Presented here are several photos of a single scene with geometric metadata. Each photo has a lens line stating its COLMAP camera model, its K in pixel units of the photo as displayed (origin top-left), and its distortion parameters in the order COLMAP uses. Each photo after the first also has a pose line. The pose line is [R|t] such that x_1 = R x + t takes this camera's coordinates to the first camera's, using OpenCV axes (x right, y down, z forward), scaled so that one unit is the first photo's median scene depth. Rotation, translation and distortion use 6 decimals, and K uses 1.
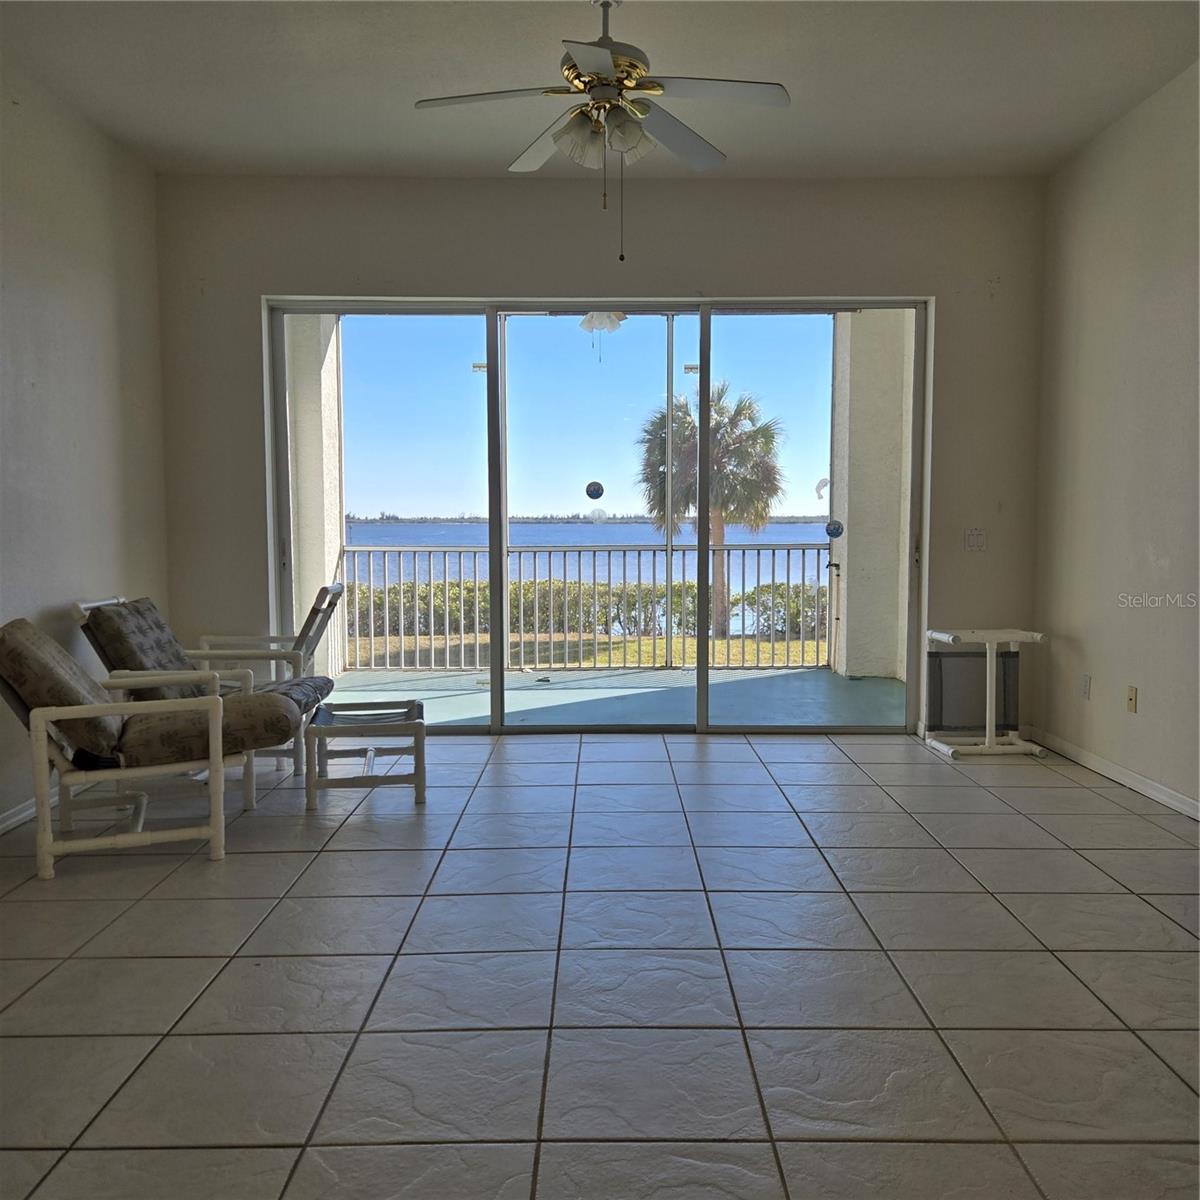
lens RADIAL K [[1079.4, 0, 597.9], [0, 1079.4, 599.8], [0, 0, 1]] dist [0.075224, -0.060486]
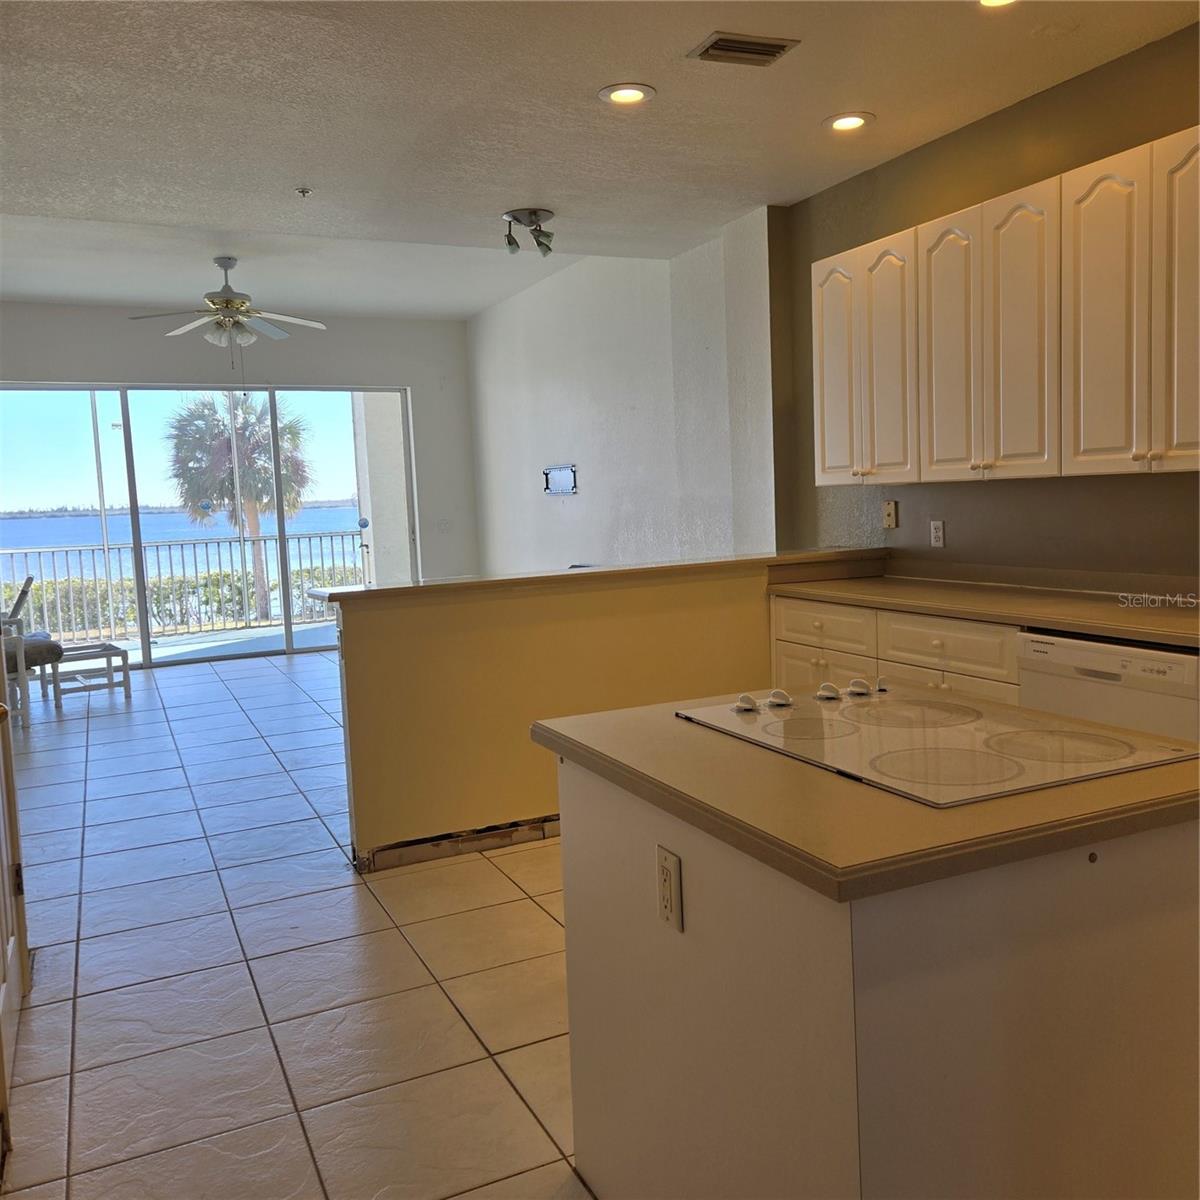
lens RADIAL K [[1079.4, 0, 606.3], [0, 1079.4, 588.8], [0, 0, 1]] dist [0.075224, -0.060486]
pose [[0.905882, -0.070998, 0.417537, -0.093982], [0.068901, 0.997421, 0.020115, 0.017805], [-0.417888, 0.010547, 0.908437, -0.430904]]
